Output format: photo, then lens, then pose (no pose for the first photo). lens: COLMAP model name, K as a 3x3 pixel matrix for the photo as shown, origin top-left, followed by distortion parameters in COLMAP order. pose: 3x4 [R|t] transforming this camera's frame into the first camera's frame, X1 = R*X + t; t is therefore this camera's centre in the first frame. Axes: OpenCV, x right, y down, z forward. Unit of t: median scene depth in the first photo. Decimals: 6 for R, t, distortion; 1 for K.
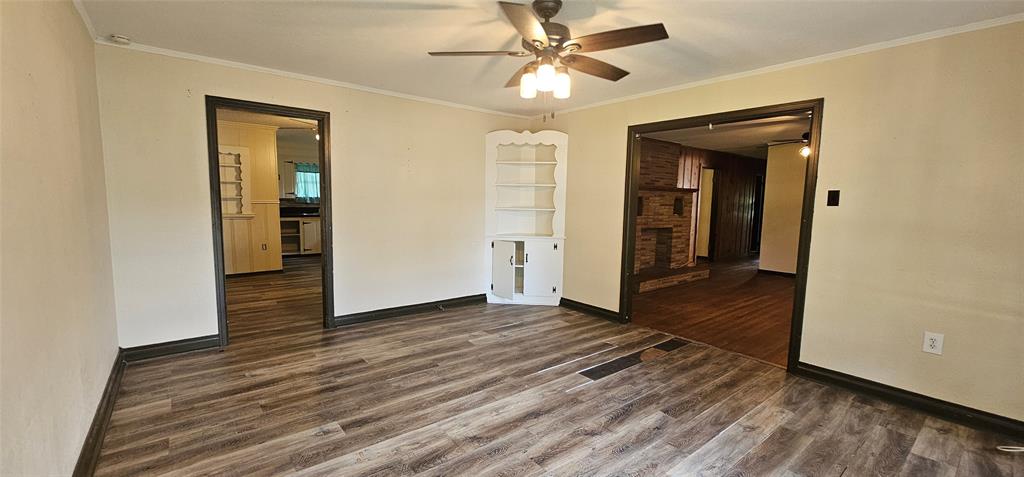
lens RADIAL K [[418.9, 0, 511.6], [0, 418.9, 242.0], [0, 0, 1]] dist [0.001059, 0.000593]
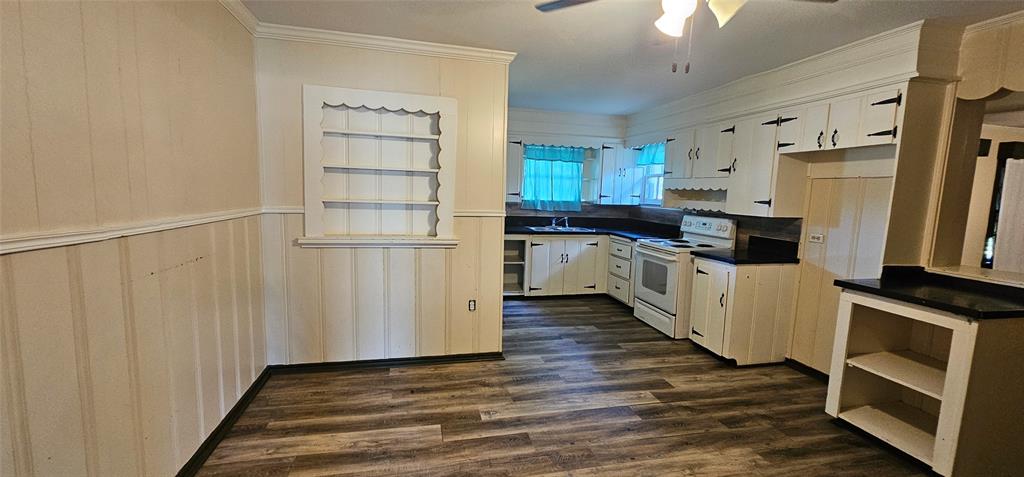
lens RADIAL K [[418.9, 0, 511.6], [0, 418.9, 242.0], [0, 0, 1]] dist [0.001059, 0.000593]
pose [[0.902041, 0.063022, -0.427025, -0.268514], [-0.062120, 0.997939, 0.016058, -0.056362], [0.427157, 0.012042, 0.904097, 0.449550]]
